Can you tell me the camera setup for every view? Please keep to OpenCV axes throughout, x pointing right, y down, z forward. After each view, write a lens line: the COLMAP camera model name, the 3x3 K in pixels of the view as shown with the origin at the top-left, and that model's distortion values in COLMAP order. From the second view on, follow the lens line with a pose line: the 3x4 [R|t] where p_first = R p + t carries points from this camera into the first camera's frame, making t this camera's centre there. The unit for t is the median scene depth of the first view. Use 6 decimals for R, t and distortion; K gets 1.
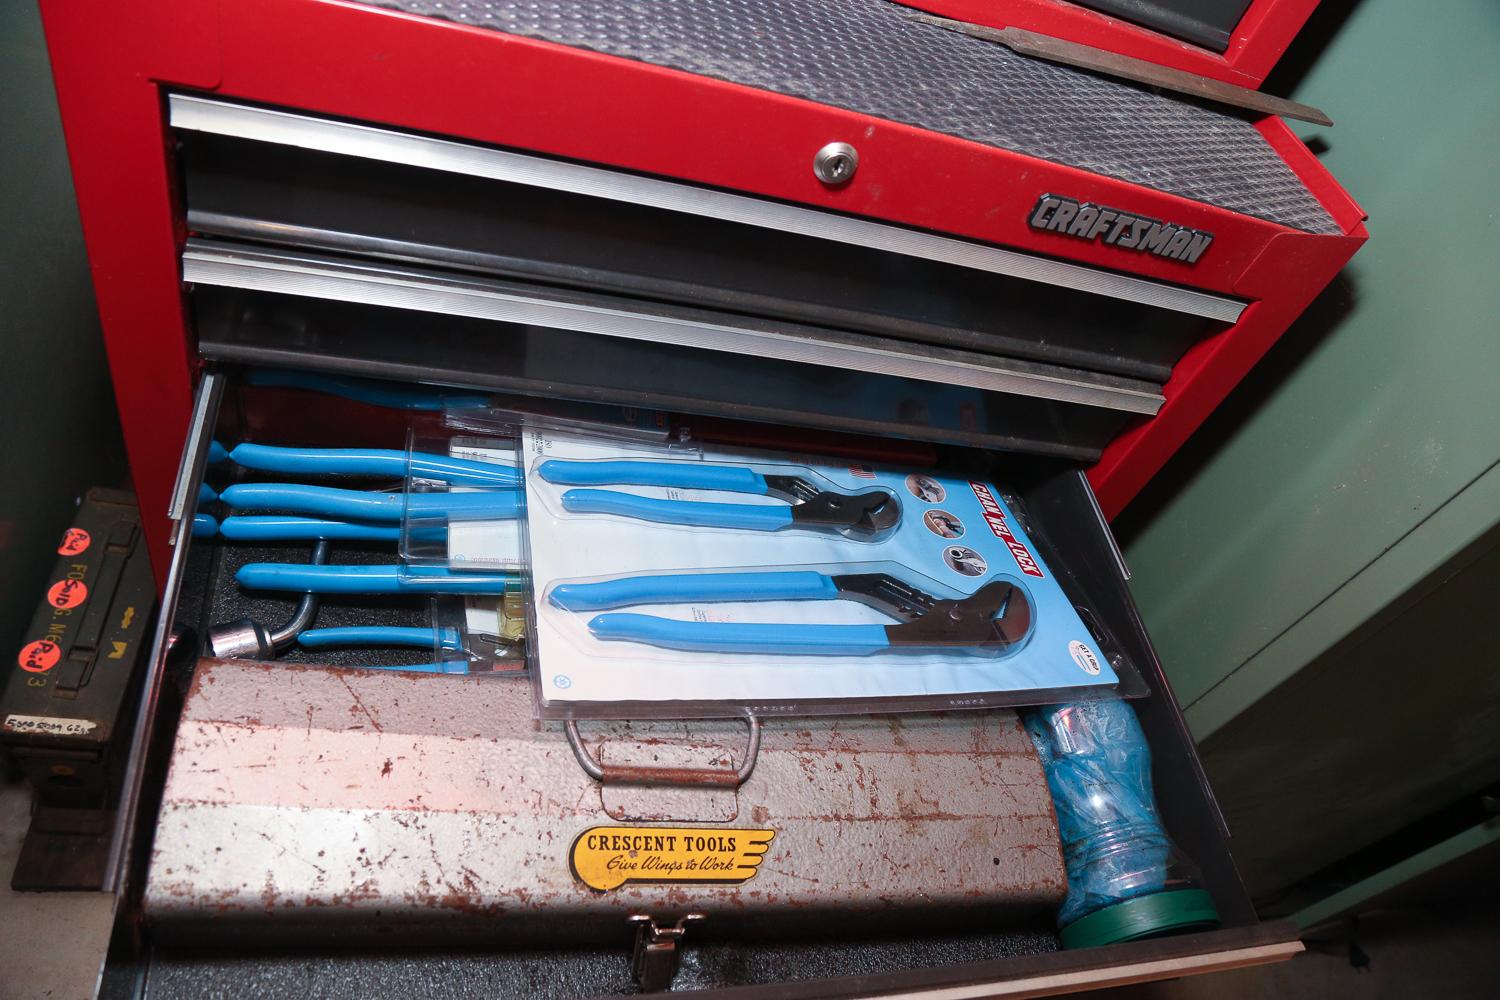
lens RADIAL K [[1010.1, 0, 750.0], [0, 1010.1, 500.0], [0, 0, 1]] dist [-0.126635, 0.063184]
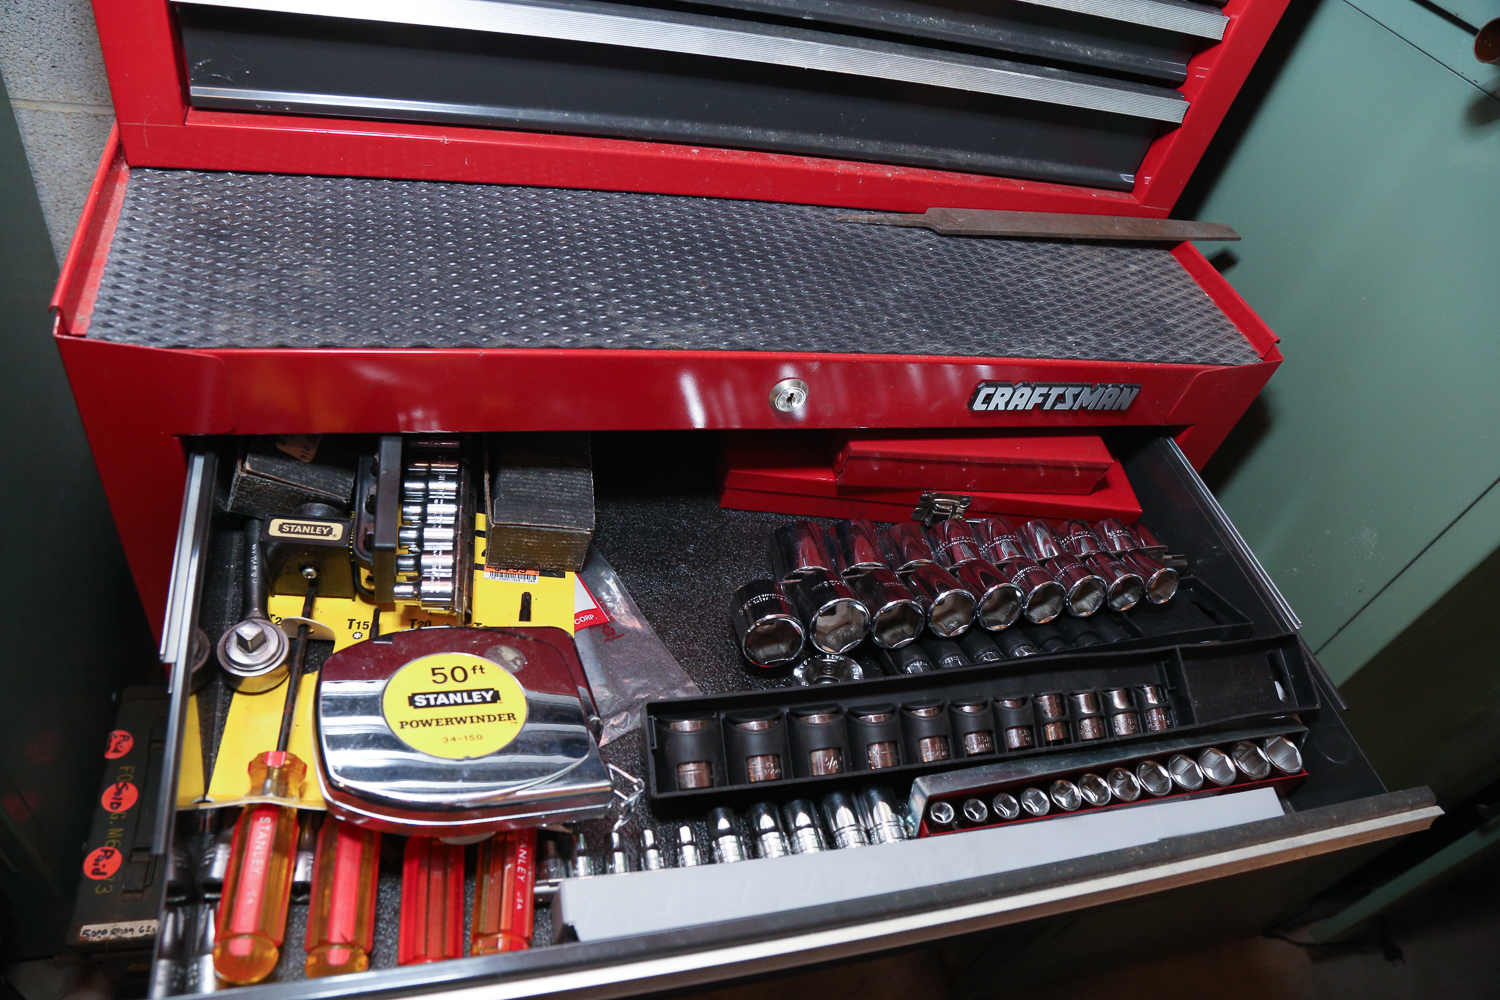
lens RADIAL K [[1010.1, 0, 750.0], [0, 1010.1, 500.0], [0, 0, 1]] dist [-0.126635, 0.063184]
pose [[0.990938, -0.134201, 0.005717, 0.017246], [0.134299, 0.990667, -0.023281, -0.161409], [-0.002540, 0.023838, 0.999713, -0.091705]]
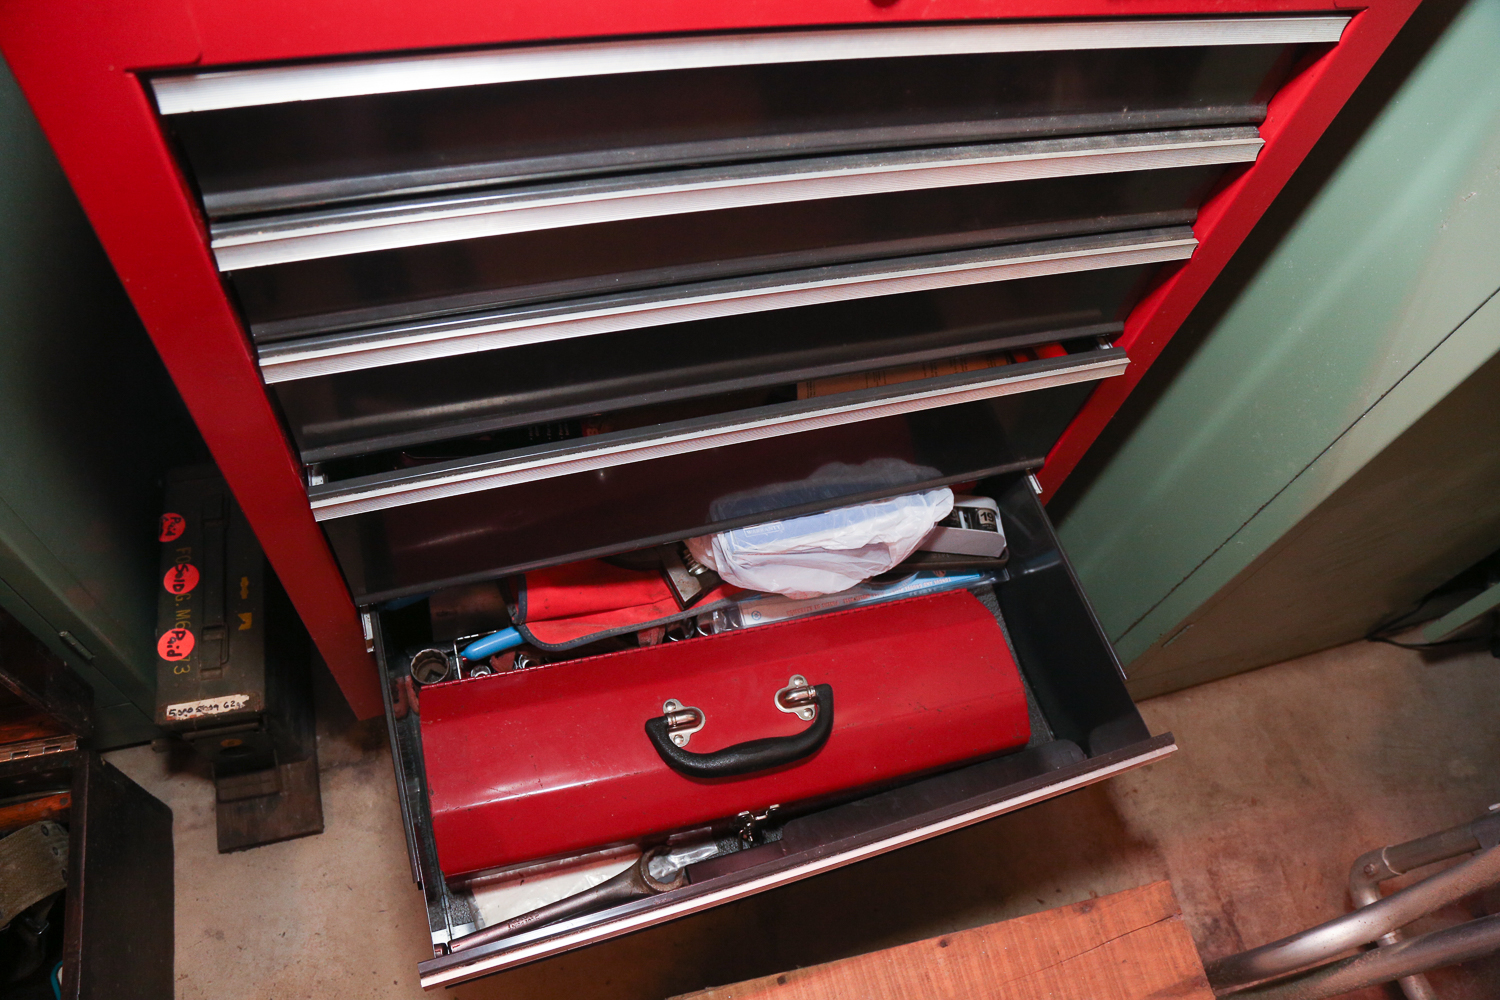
lens RADIAL K [[1010.1, 0, 750.0], [0, 1010.1, 500.0], [0, 0, 1]] dist [-0.126635, 0.063184]
pose [[0.975458, -0.207928, -0.072449, -0.054286], [0.218041, 0.957996, 0.186286, -0.063019], [0.030671, -0.197510, 0.979821, 0.049208]]
